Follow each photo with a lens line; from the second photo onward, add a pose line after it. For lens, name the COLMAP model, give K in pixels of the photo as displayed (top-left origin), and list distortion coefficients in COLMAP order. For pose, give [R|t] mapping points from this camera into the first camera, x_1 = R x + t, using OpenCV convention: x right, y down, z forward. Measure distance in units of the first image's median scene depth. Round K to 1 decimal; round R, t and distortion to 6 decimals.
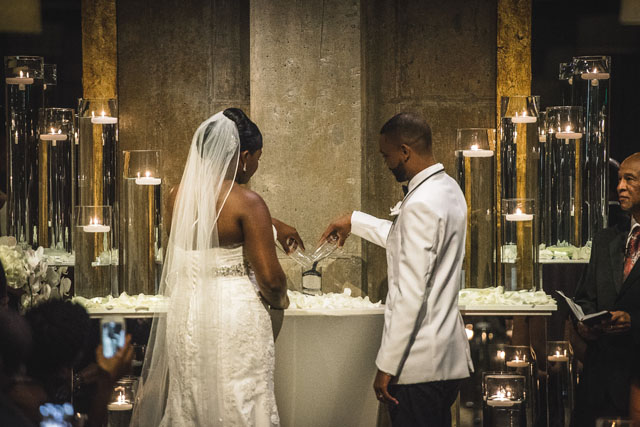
lens RADIAL K [[3712.1, 0, 310.1], [0, 3712.1, 256.6], [0, 0, 1]] dist [3.668708, 0.000000]
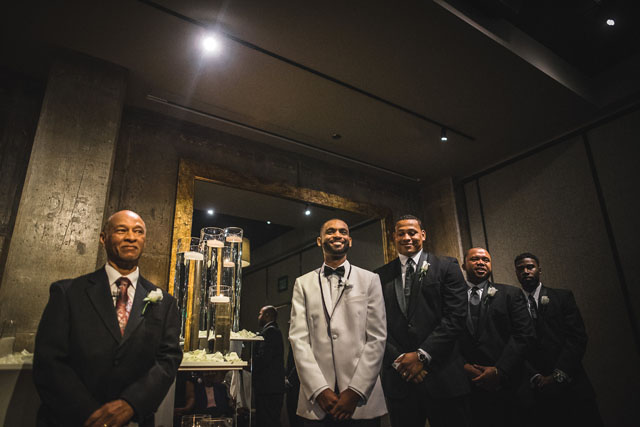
lens RADIAL K [[442.0, 0, 322.8], [0, 442.0, 219.3], [0, 0, 1]] dist [0.010089, 0.005525]
pose [[0.837915, 0.160285, 0.521734, -0.005896], [0.015540, 0.948513, -0.316356, 0.014086], [-0.545579, 0.273188, 0.792283, 0.775580]]
